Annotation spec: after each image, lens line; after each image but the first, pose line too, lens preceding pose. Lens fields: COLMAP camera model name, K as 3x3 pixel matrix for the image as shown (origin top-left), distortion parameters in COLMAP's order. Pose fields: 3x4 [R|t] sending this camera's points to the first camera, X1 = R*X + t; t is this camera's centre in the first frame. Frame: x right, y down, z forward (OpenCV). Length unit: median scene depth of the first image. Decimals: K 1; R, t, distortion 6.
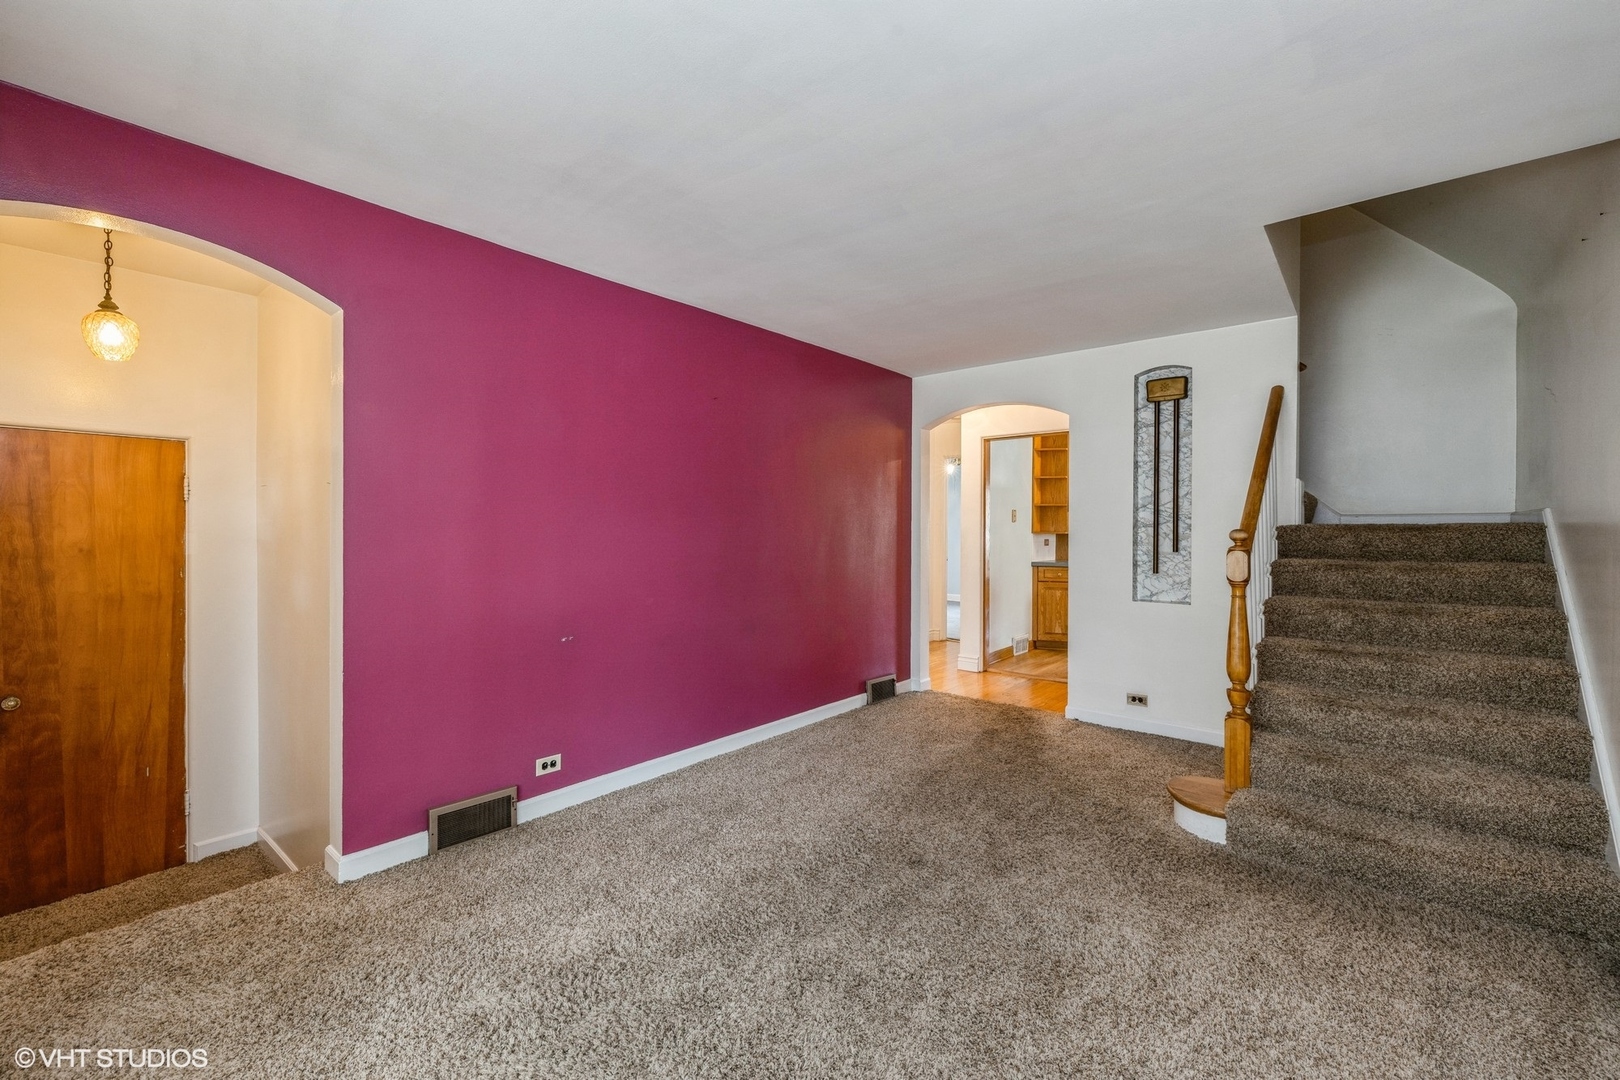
lens RADIAL K [[682.2, 0, 810.5], [0, 682.2, 539.1], [0, 0, 1]] dist [-0.011090, -0.000714]
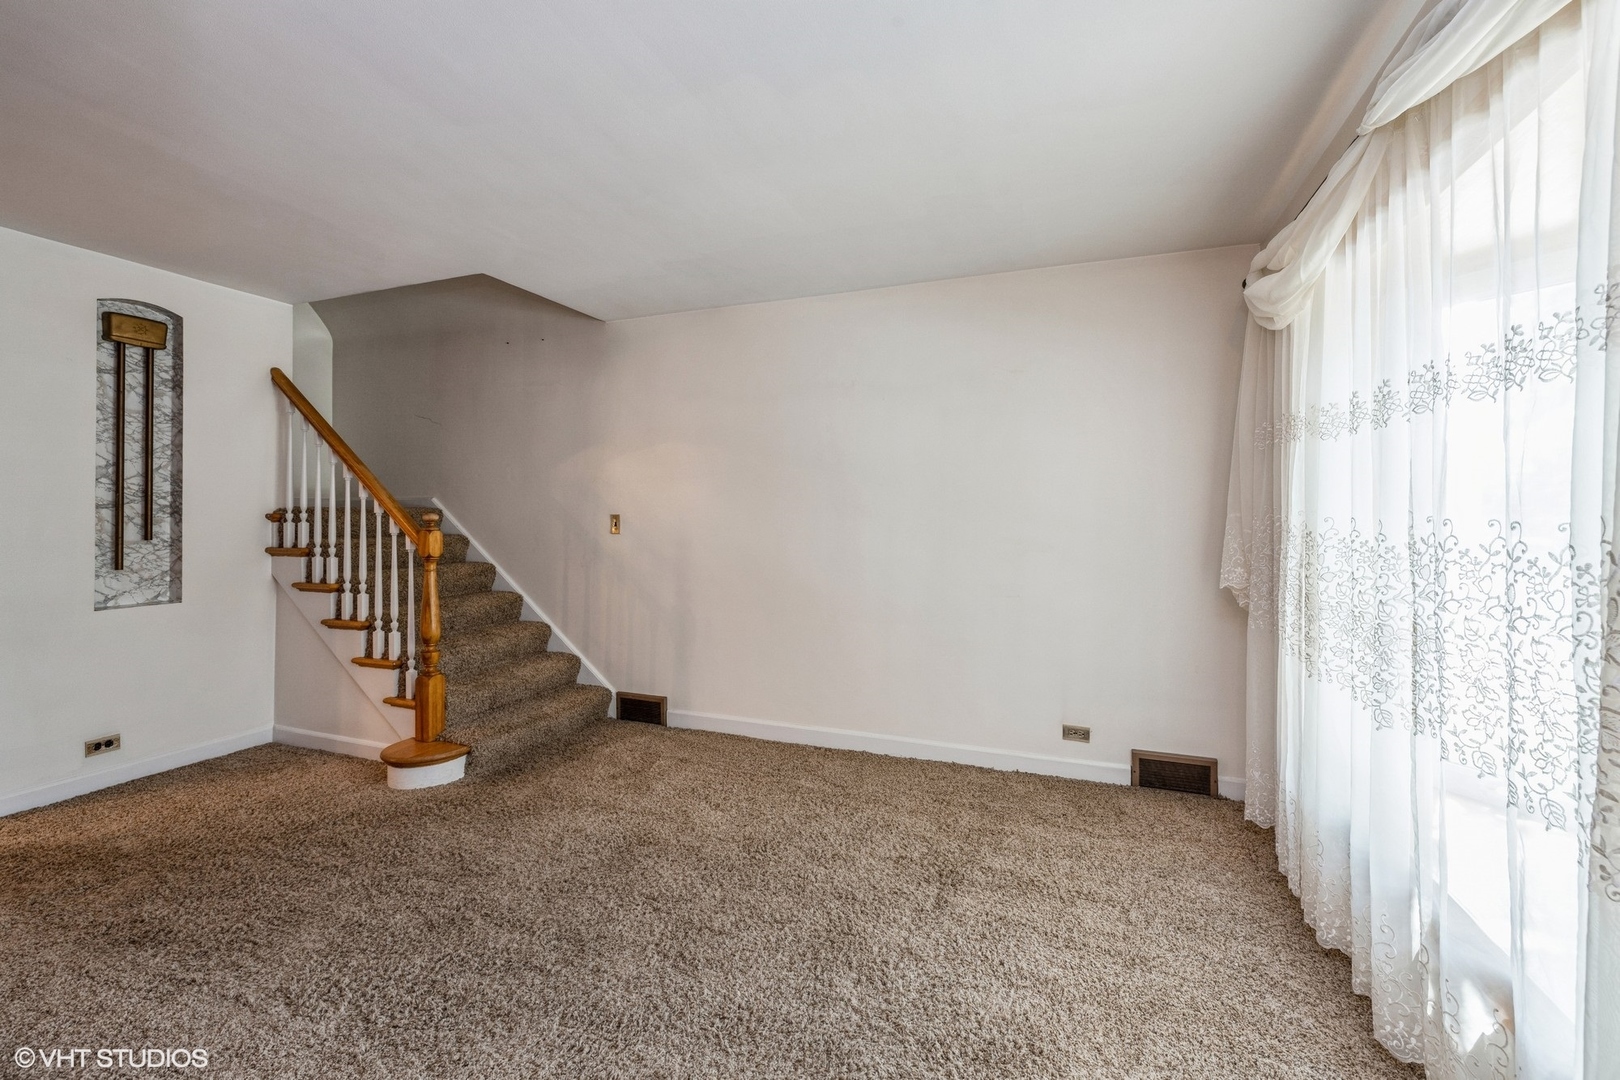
lens RADIAL K [[682.2, 0, 806.7], [0, 682.2, 524.3], [0, 0, 1]] dist [-0.011090, -0.000714]
pose [[-0.344754, -0.007397, 0.938664, -0.459917], [0.013114, 0.999833, 0.012695, 0.000706], [-0.938601, 0.016687, -0.344600, 0.546599]]
